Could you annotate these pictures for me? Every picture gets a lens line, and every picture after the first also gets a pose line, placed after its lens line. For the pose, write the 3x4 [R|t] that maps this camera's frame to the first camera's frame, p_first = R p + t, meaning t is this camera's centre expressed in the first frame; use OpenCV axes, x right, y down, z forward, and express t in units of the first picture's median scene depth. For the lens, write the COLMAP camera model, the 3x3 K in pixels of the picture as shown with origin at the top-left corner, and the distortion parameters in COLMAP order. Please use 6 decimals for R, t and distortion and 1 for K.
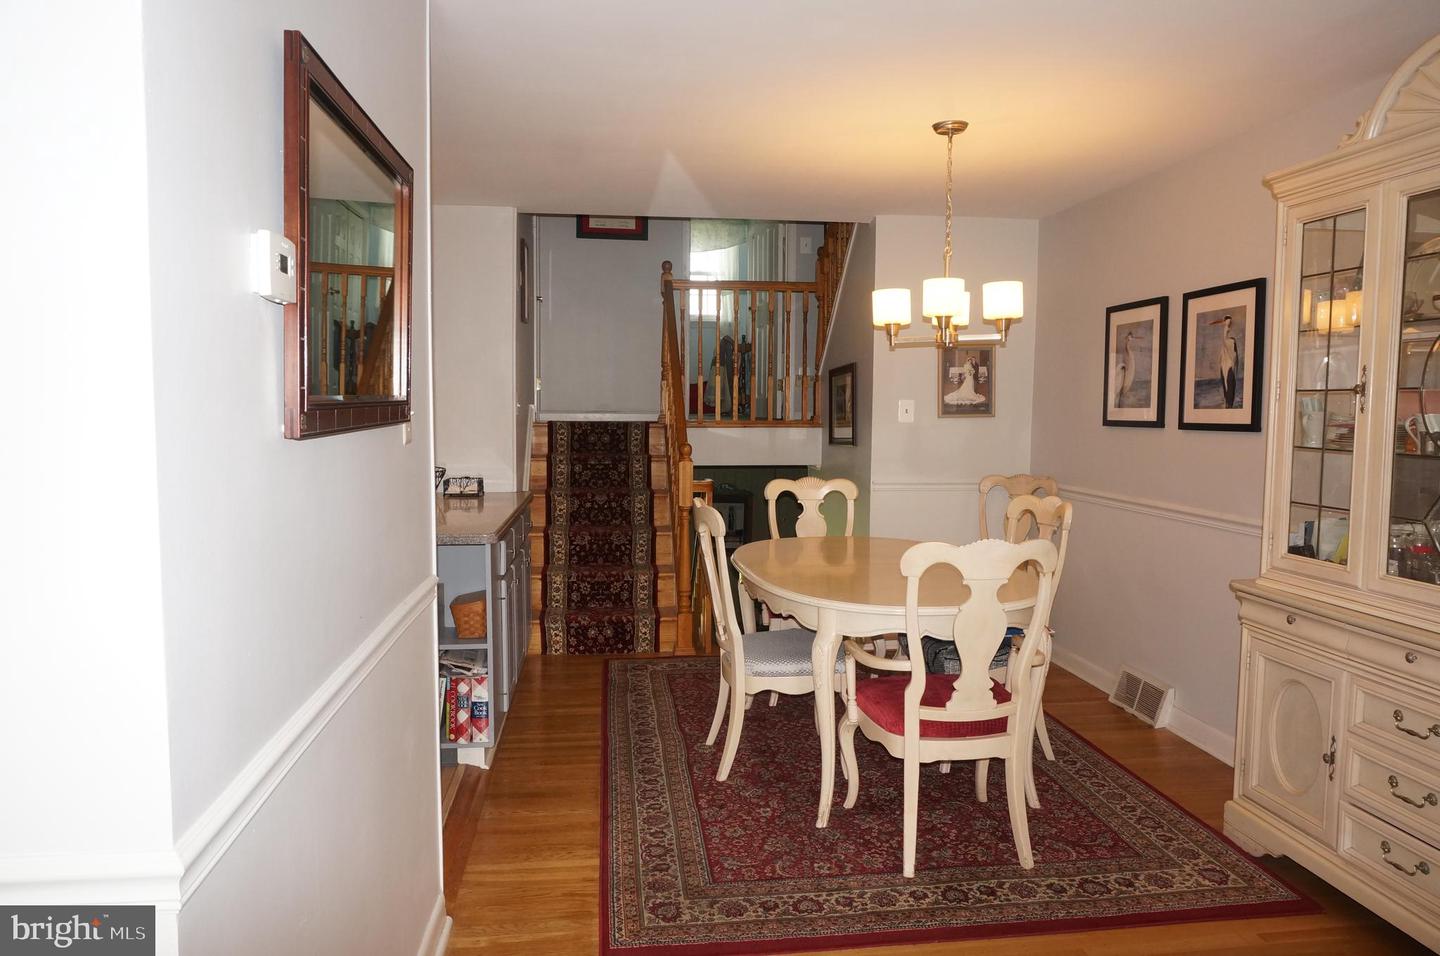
lens RADIAL K [[958.6, 0, 718.1], [0, 958.6, 478.8], [0, 0, 1]] dist [-0.052268, 0.034904]
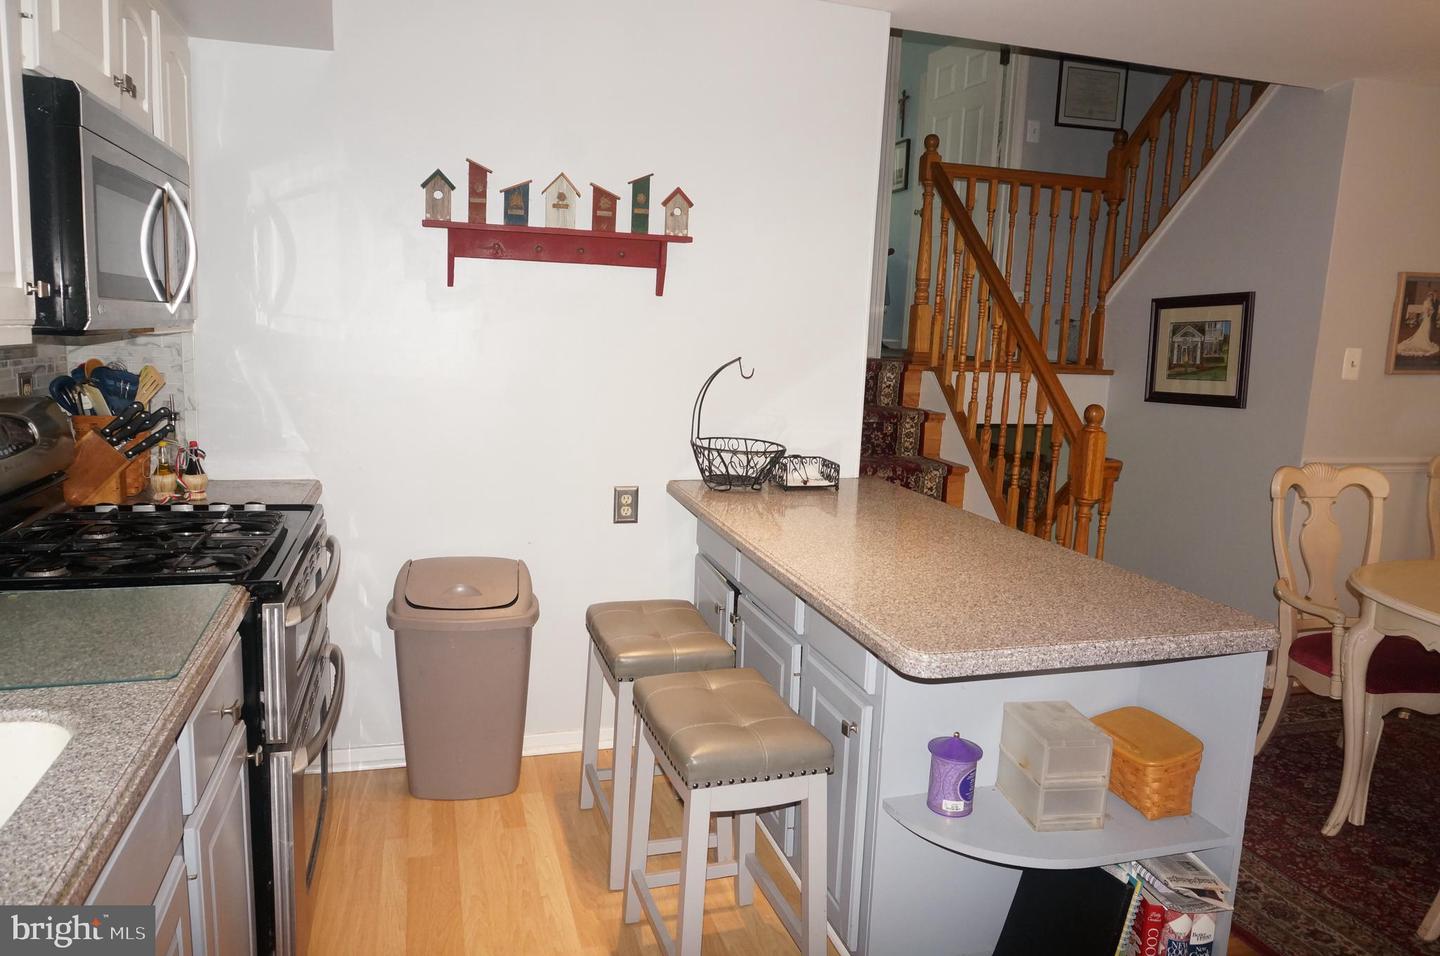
lens RADIAL K [[958.6, 0, 718.1], [0, 958.6, 478.8], [0, 0, 1]] dist [-0.052268, 0.034904]
pose [[0.985870, 0.003430, 0.167478, -0.471599], [-0.017423, 0.996467, 0.082153, -0.041388], [-0.166604, -0.083910, 0.982447, 0.452257]]
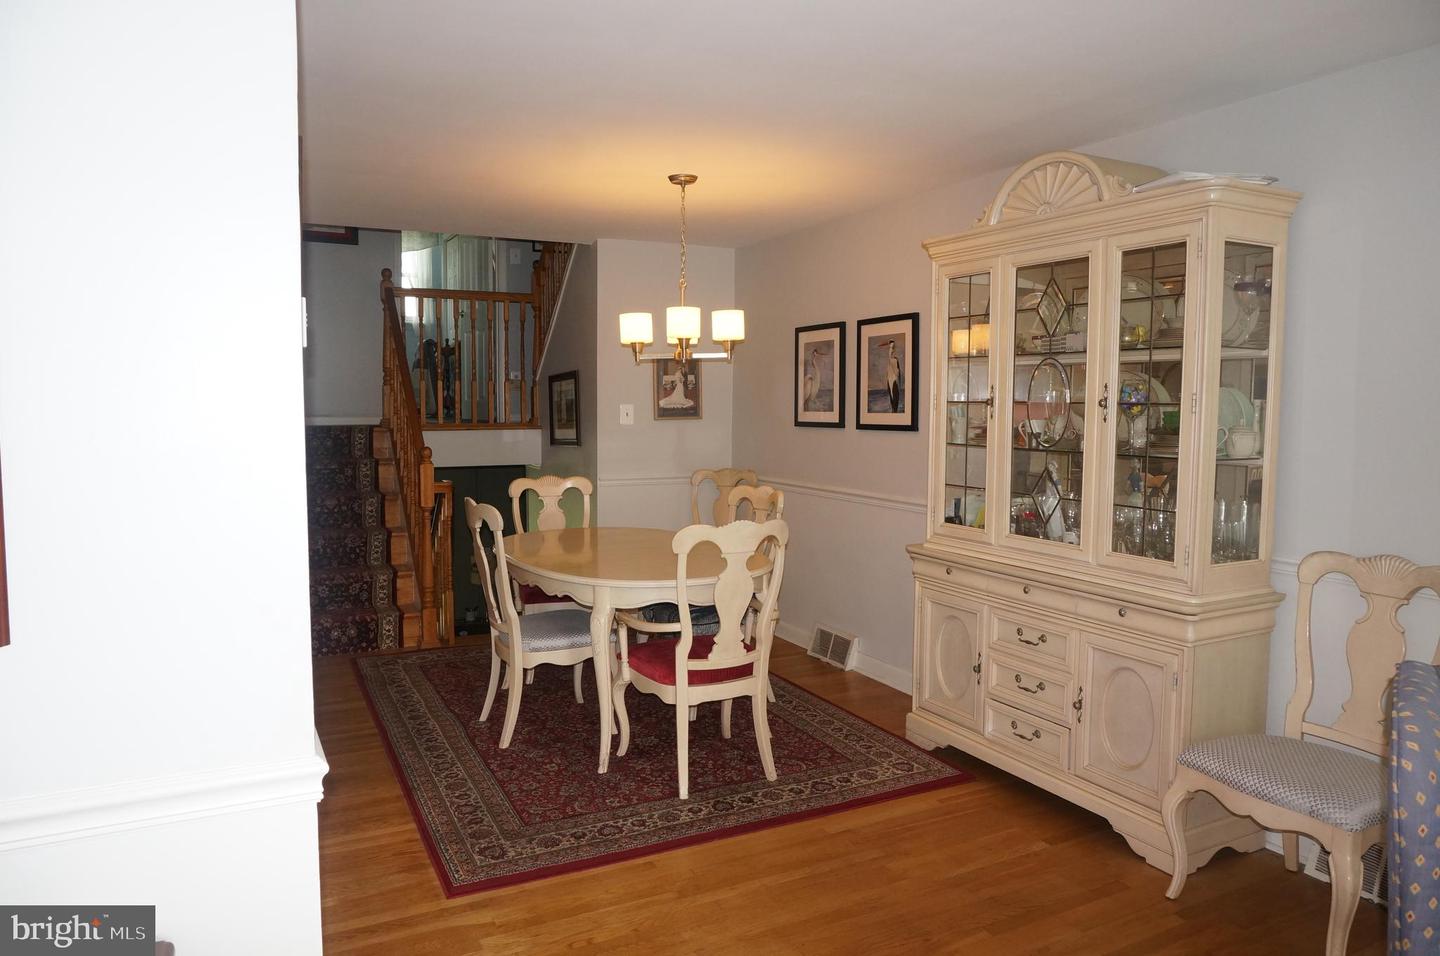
lens RADIAL K [[958.6, 0, 718.1], [0, 958.6, 478.8], [0, 0, 1]] dist [-0.052268, 0.034904]
pose [[0.940384, -0.028462, 0.338921, -0.102656], [0.027235, 0.999594, 0.008377, -0.002341], [-0.339022, 0.001353, 0.940778, -0.110068]]
